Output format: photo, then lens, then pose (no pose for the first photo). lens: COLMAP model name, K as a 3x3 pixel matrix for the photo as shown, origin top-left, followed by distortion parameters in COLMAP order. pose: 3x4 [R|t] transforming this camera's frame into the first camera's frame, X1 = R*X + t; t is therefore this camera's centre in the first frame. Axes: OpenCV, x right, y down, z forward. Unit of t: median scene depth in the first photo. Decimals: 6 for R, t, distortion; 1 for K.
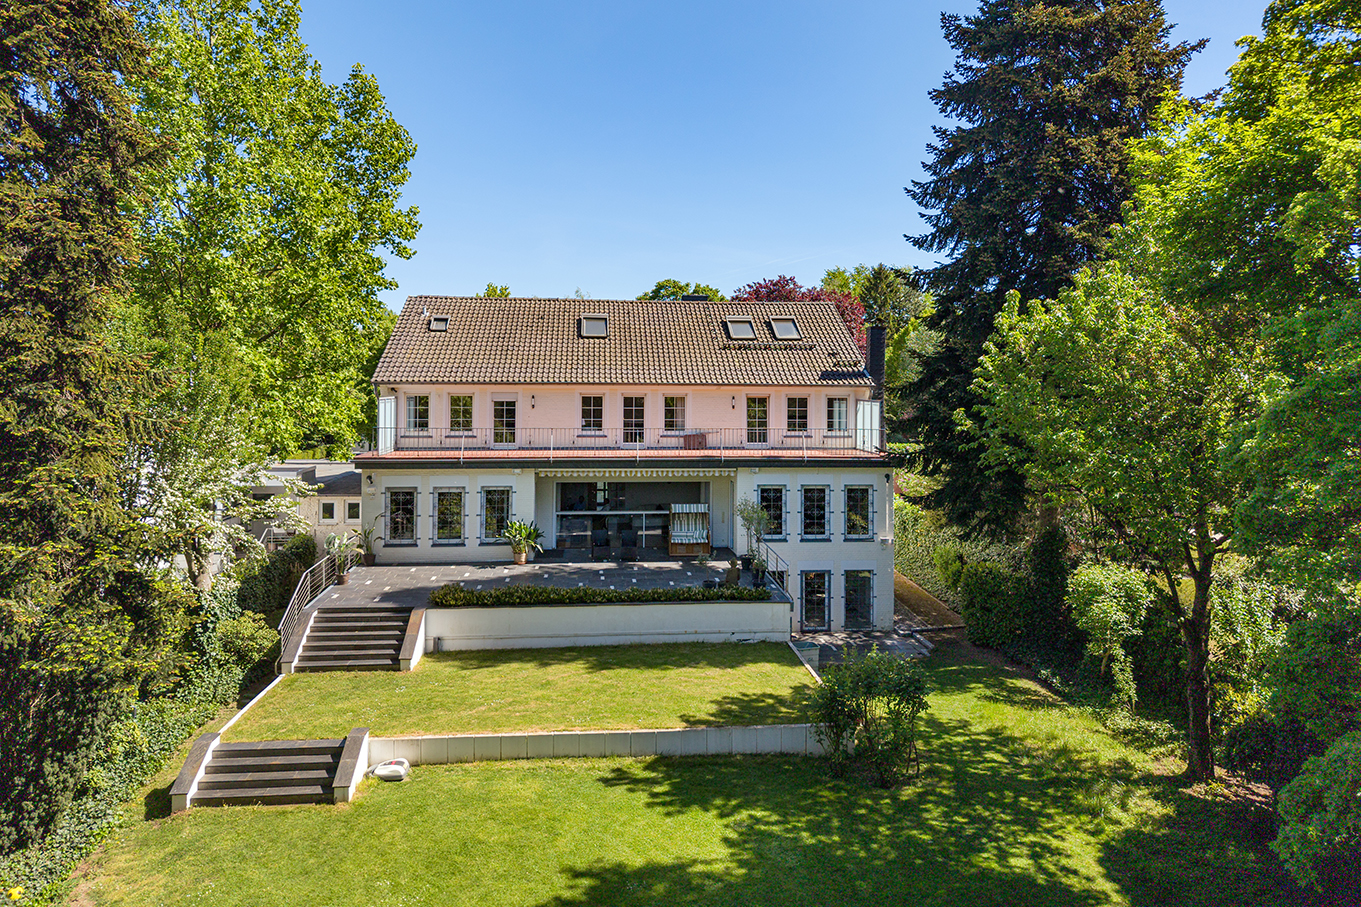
lens RADIAL K [[919.4, 0, 673.7], [0, 919.4, 447.7], [0, 0, 1]] dist [-0.001816, -0.003760]
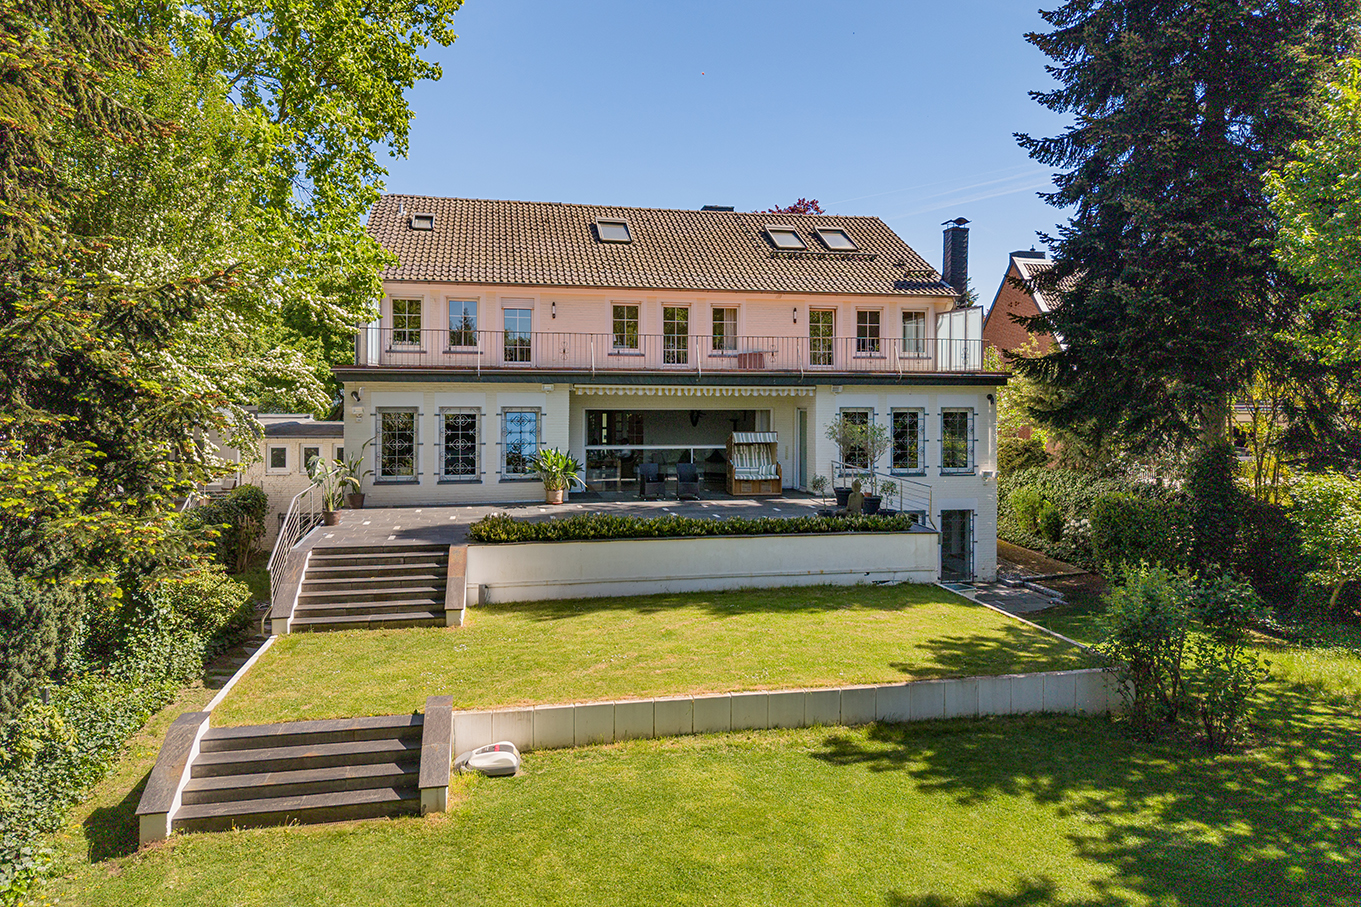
lens RADIAL K [[919.4, 0, 687.8], [0, 919.4, 457.7], [0, 0, 1]] dist [-0.001816, -0.003760]
pose [[0.993287, -0.007759, 0.115414, -0.174921], [0.006791, 0.999938, 0.008783, 0.097622], [-0.115475, -0.007940, 0.993279, 0.252028]]
